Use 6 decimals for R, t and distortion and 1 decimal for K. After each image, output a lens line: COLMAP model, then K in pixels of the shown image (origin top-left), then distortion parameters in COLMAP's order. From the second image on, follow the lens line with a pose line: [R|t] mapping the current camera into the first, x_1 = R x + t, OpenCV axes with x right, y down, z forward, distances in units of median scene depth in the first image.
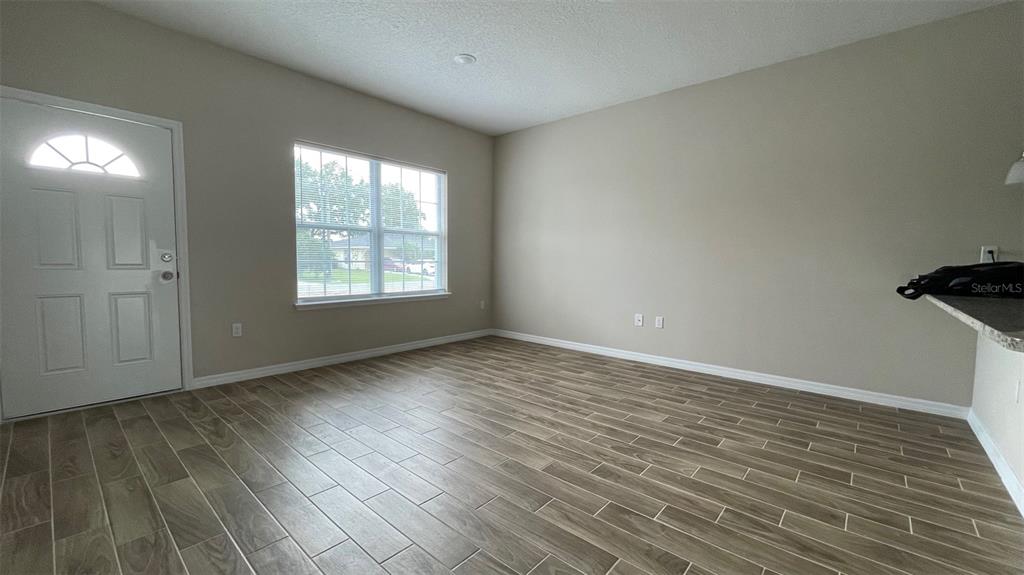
lens RADIAL K [[413.0, 0, 512.0], [0, 413.0, 287.5], [0, 0, 1]] dist [0.001636, 0.000415]
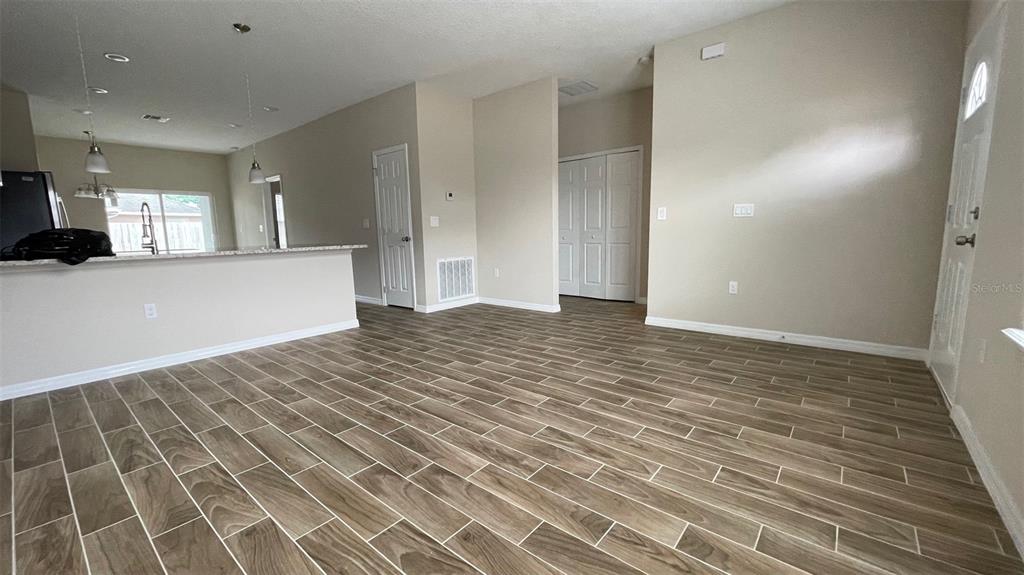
lens RADIAL K [[413.0, 0, 512.0], [0, 413.0, 287.5], [0, 0, 1]] dist [0.001636, 0.000415]
pose [[-0.999408, 0.012852, -0.031928, -0.069324], [0.006156, 0.979456, 0.201566, -0.101073], [0.033863, 0.201250, -0.978954, 1.763843]]
